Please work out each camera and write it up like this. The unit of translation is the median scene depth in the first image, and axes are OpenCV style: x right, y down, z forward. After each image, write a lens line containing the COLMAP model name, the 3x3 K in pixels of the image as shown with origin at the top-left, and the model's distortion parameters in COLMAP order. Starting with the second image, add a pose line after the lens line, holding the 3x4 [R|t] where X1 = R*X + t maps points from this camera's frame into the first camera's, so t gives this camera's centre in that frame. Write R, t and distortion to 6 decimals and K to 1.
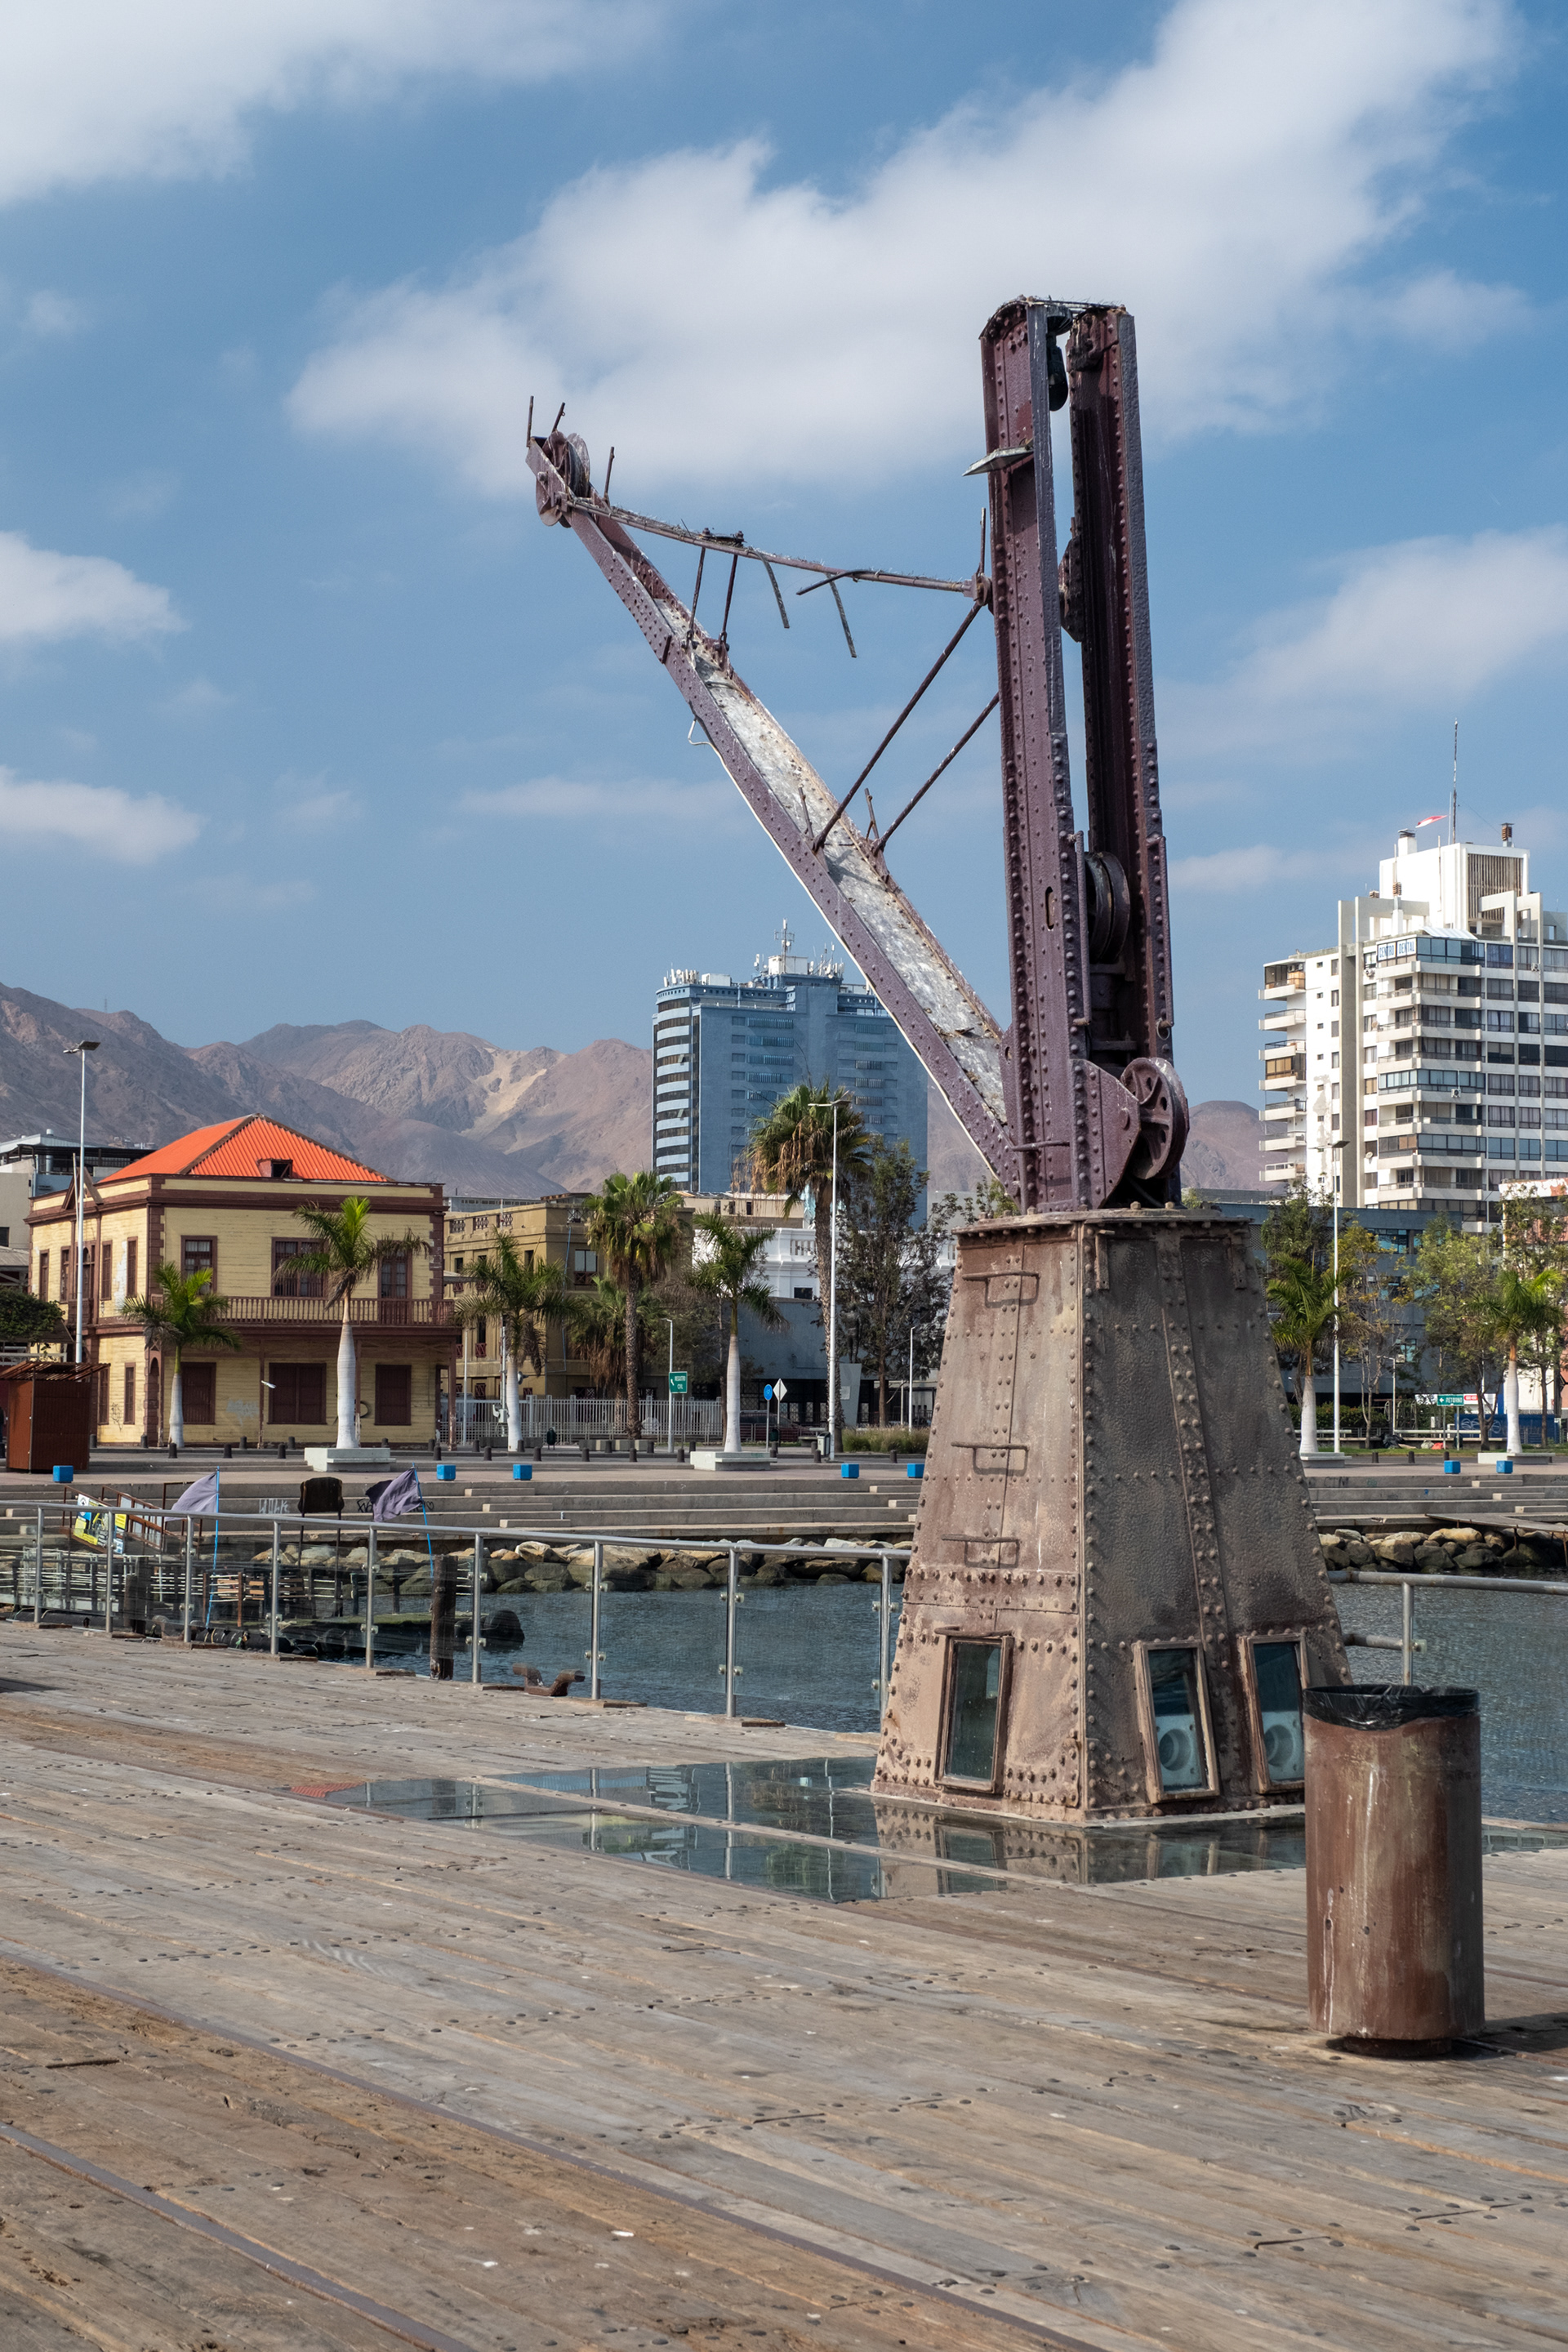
lens RADIAL K [[3661.2, 0, 786.3], [0, 3661.2, 1225.0], [0, 0, 1]] dist [0.049522, 0.042909]
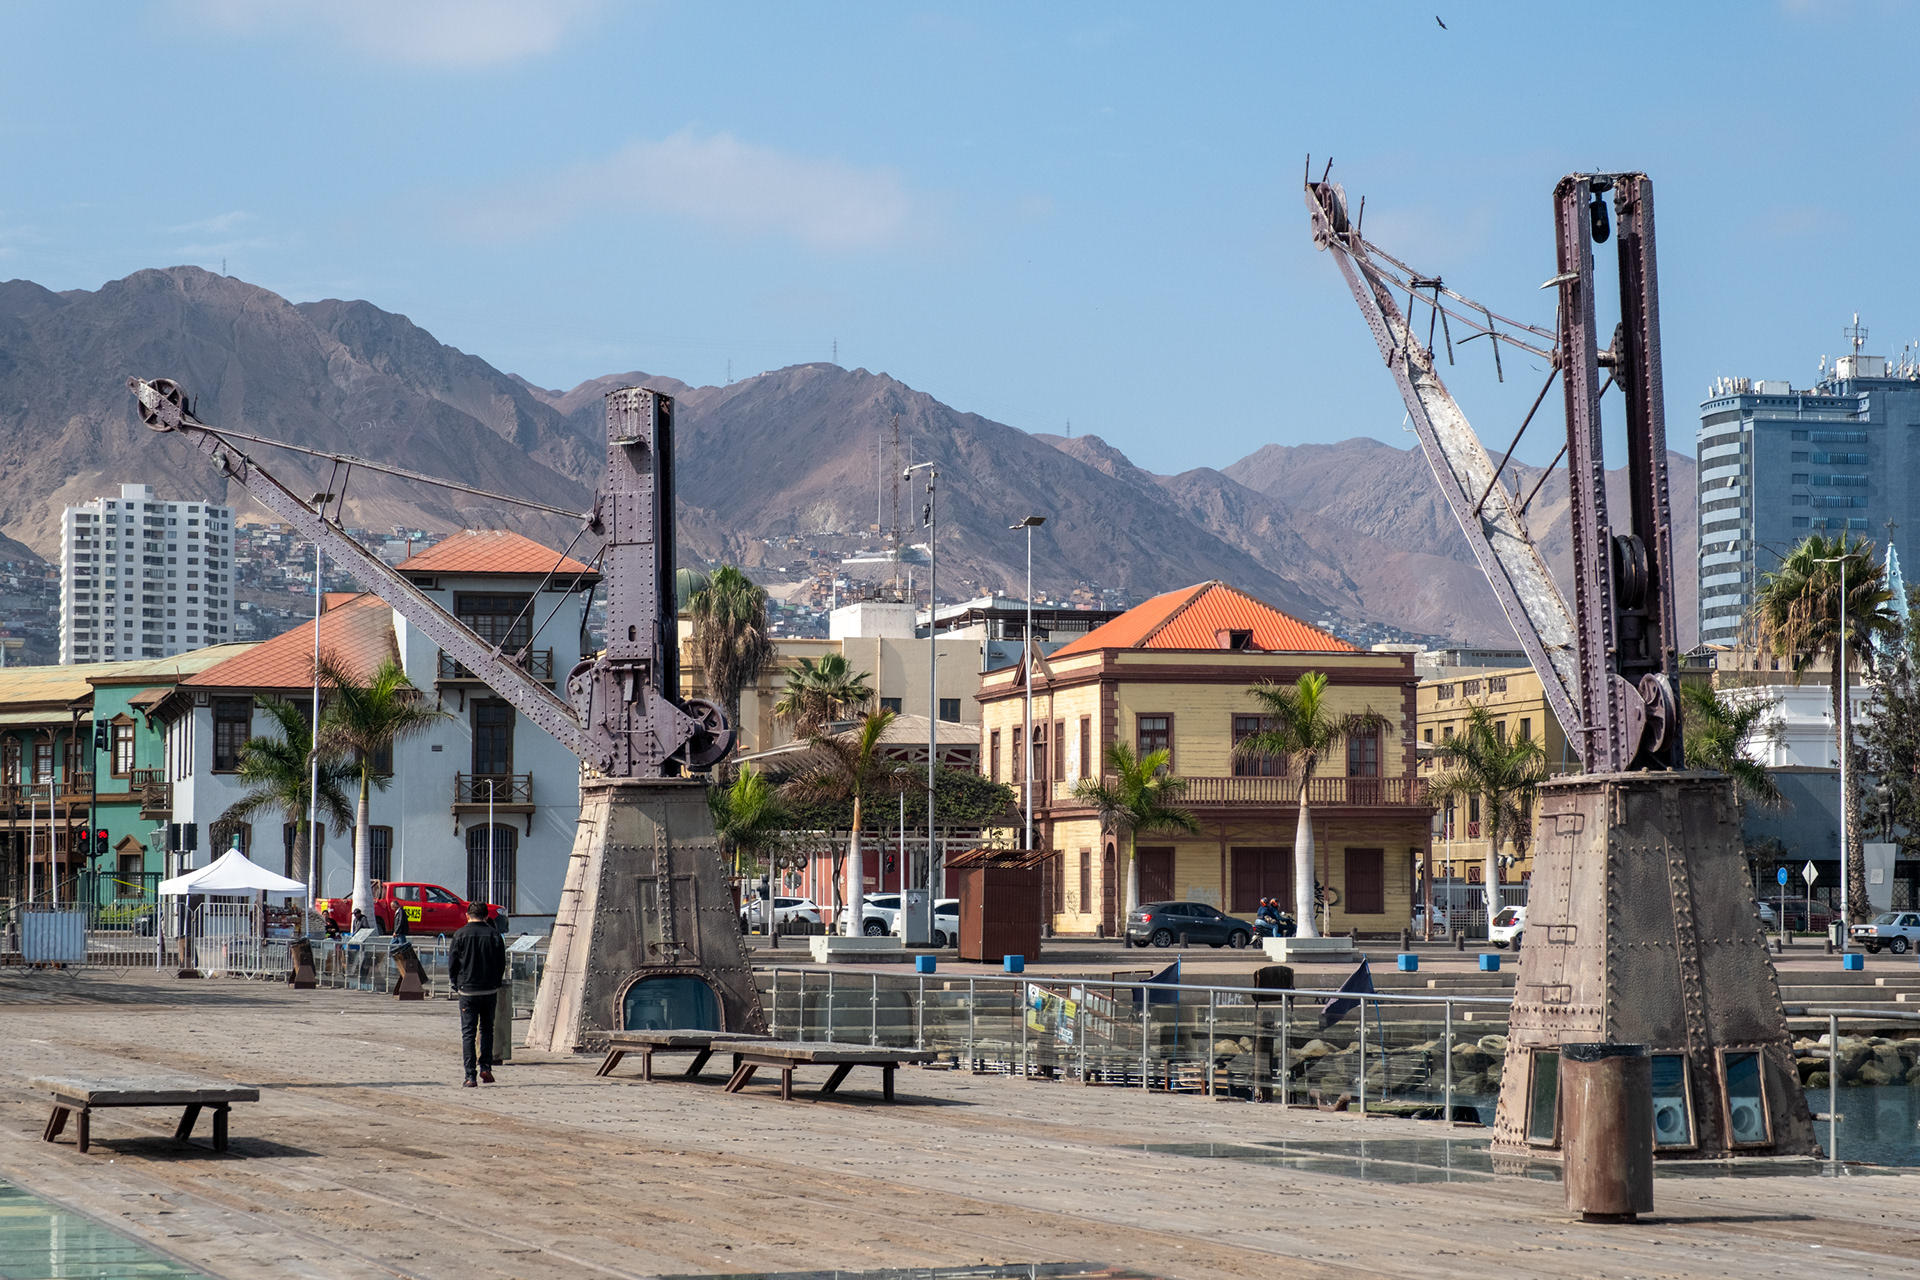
lens RADIAL K [[4529.4, 0, 883.6], [0, 4529.4, 706.1], [0, 0, 1]] dist [0.087292, 0.360189]
pose [[0.974208, -0.014020, -0.225215, 0.039045], [0.016012, 0.999847, 0.007020, -0.009250], [0.225082, -0.010445, 0.974284, -0.171224]]
